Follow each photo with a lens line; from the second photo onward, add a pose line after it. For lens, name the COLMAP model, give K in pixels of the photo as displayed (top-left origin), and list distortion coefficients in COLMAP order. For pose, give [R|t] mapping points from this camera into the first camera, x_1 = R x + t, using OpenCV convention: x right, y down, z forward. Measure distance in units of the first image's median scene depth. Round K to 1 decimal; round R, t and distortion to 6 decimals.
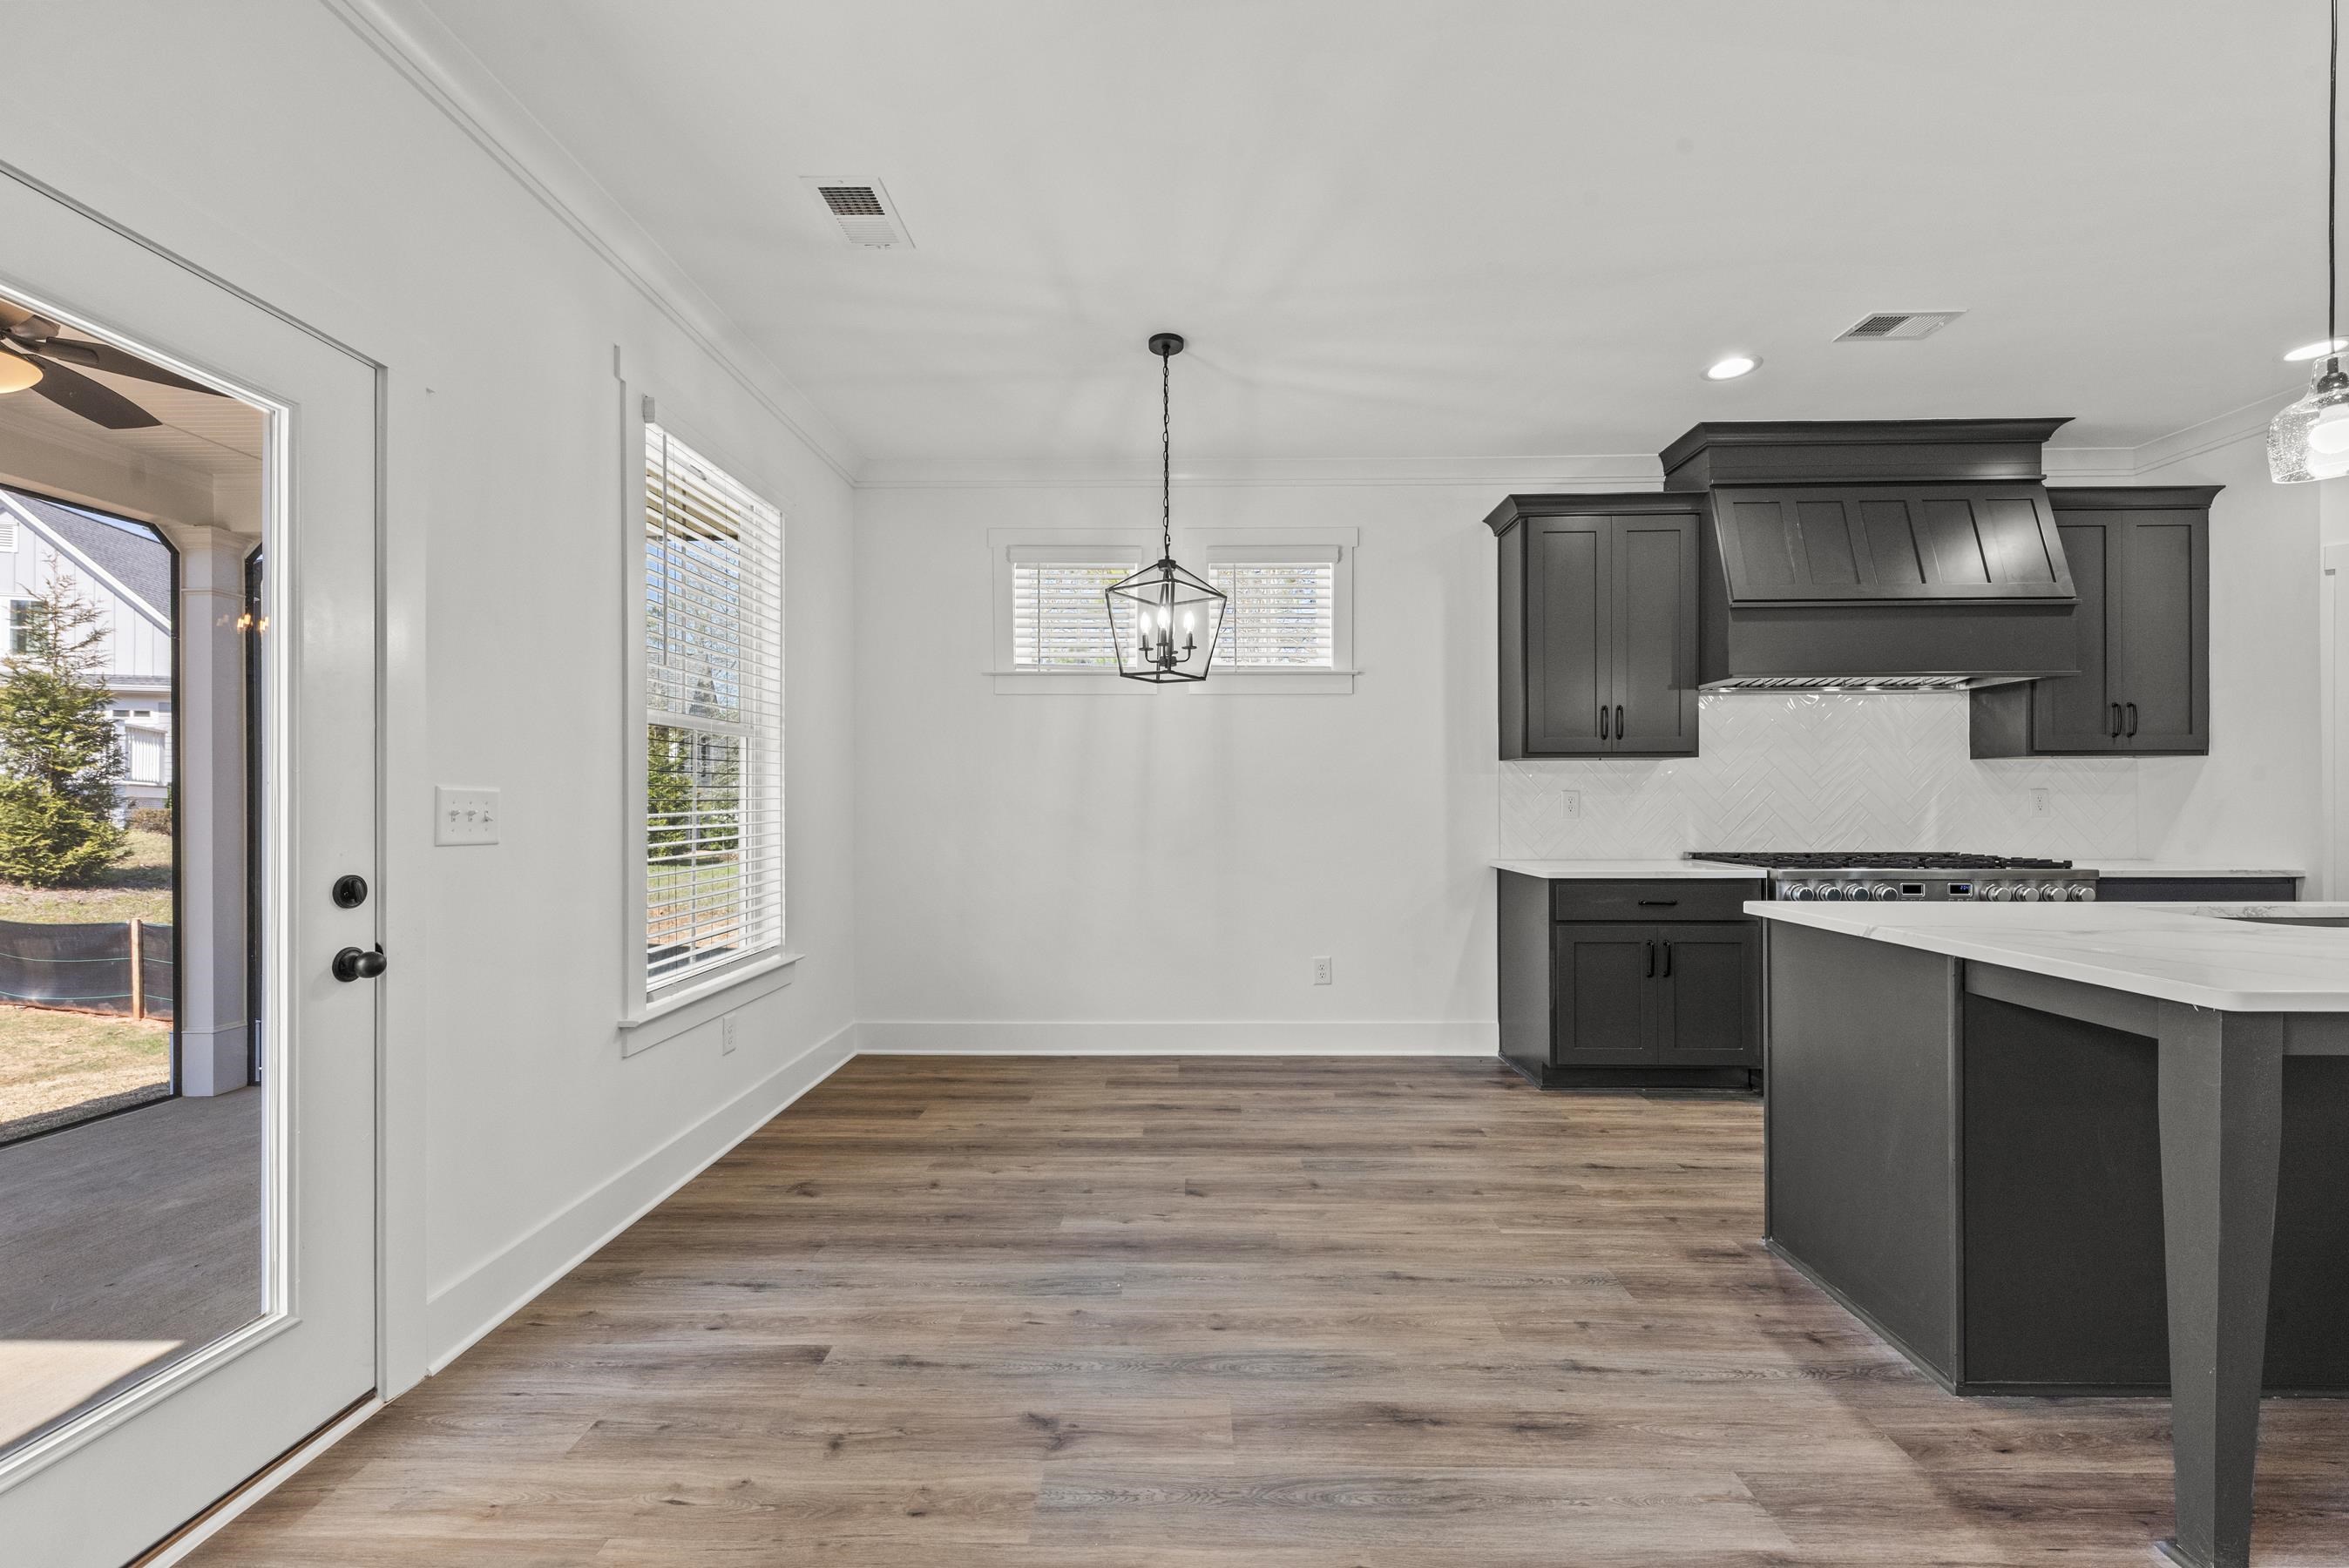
lens RADIAL K [[930.1, 0, 1175.1], [0, 930.1, 798.8], [0, 0, 1]] dist [-0.000824, -0.000165]
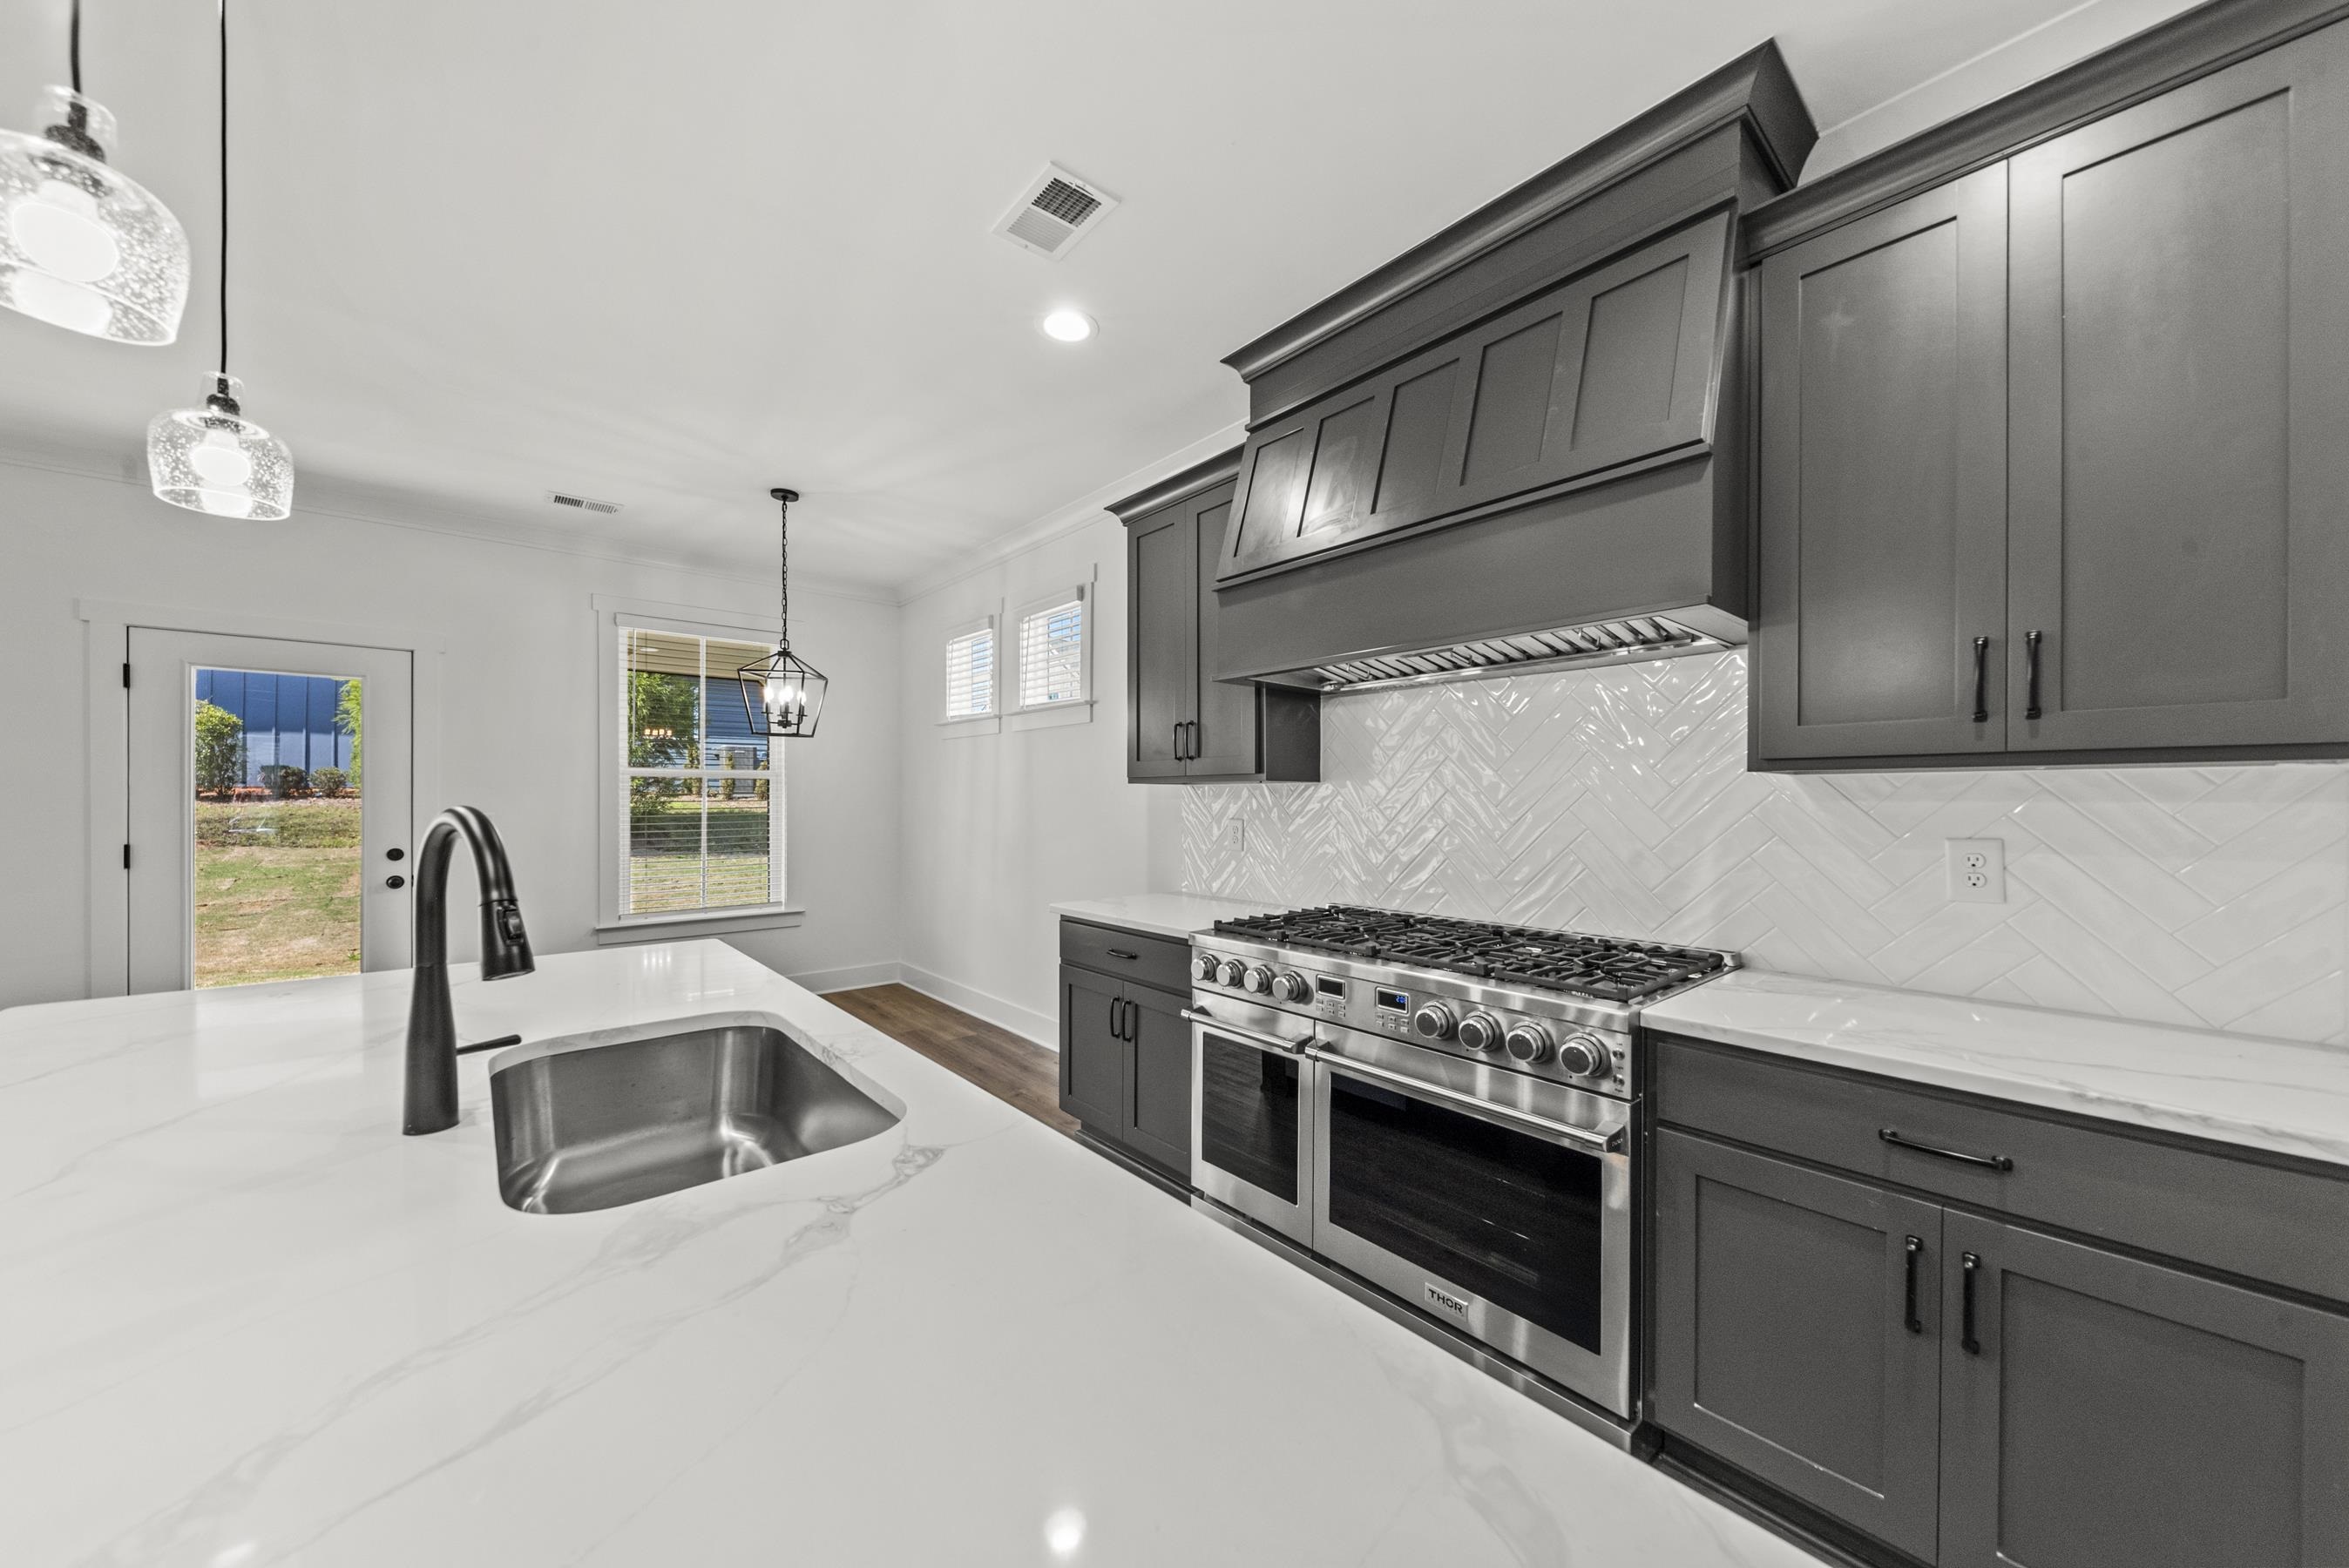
lens RADIAL K [[821.6, 0, 1168.6], [0, 821.6, 804.3], [0, 0, 1]] dist [0.001091, 0.000068]
pose [[0.666121, 0.008941, -0.745790, 1.005422], [-0.003159, 0.999953, 0.009166, -0.030532], [0.745837, -0.003750, 0.666118, 0.471174]]
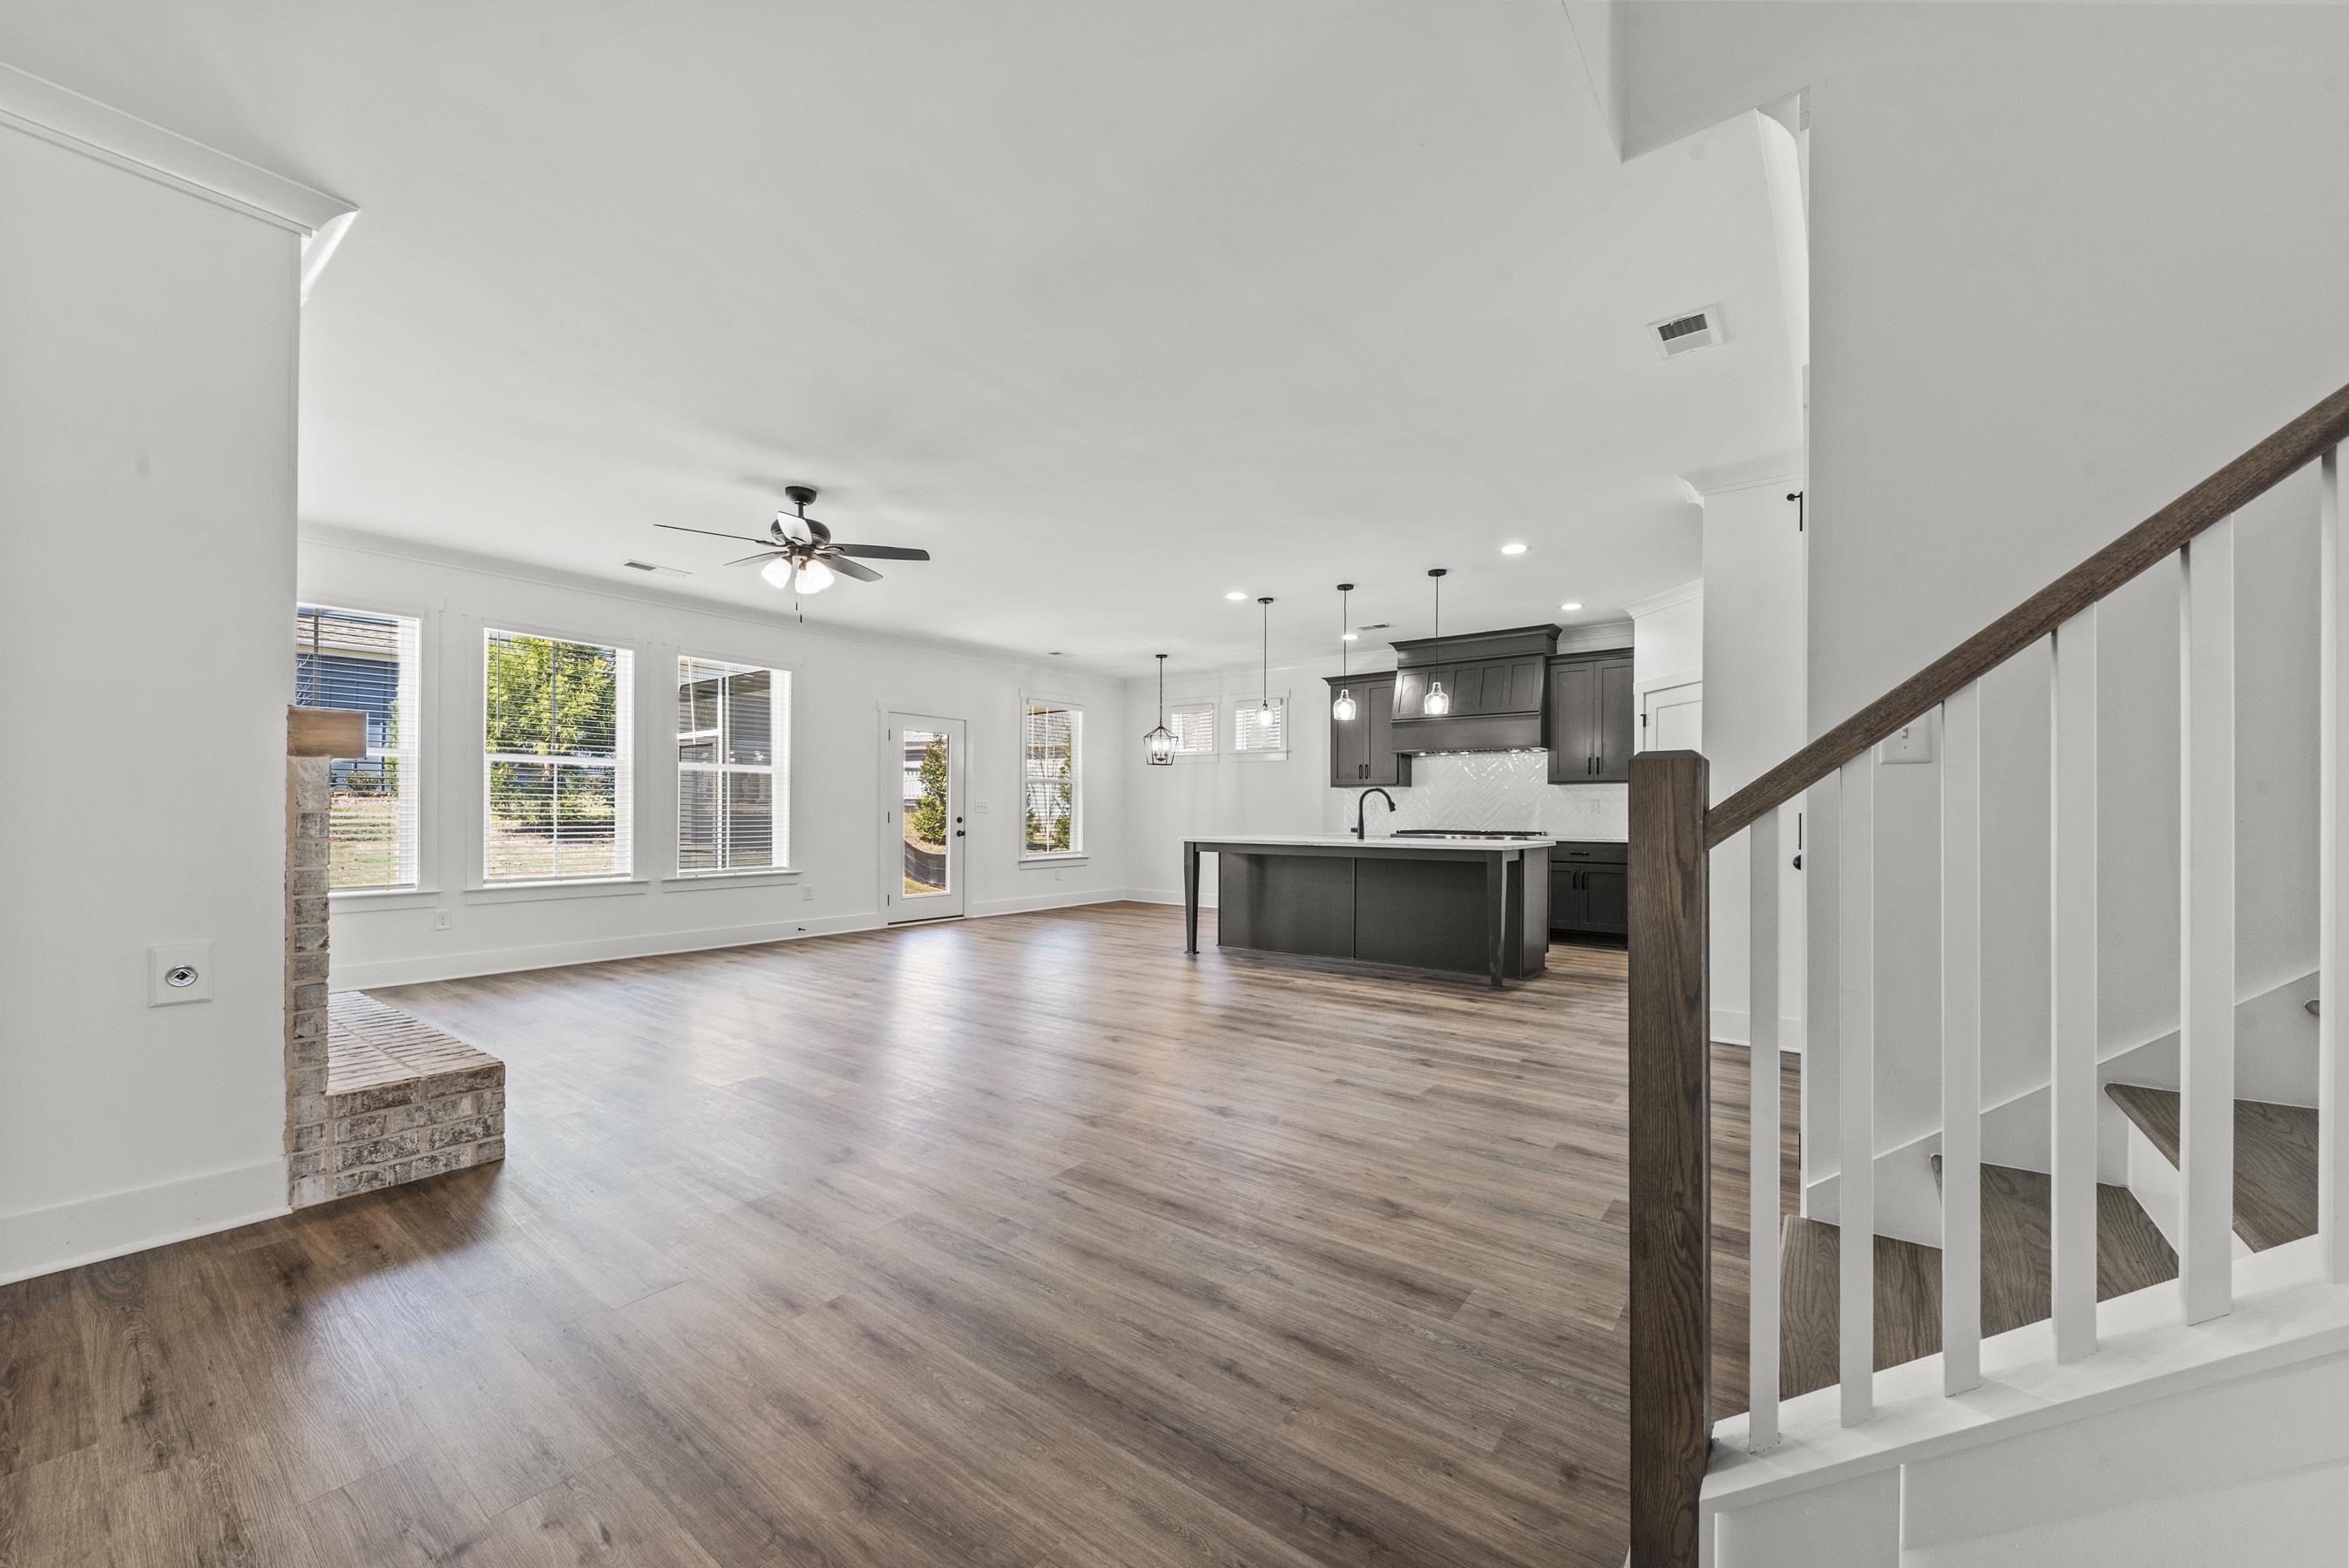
lens RADIAL K [[891.3, 0, 1181.4], [0, 891.3, 814.7], [0, 0, 1]] dist [-0.000677, -0.000083]
pose [[0.809114, 0.007558, -0.587604, 1.381327], [-0.005342, 0.999971, 0.005506, 0.015377], [0.587628, -0.001316, 0.809130, -1.050475]]
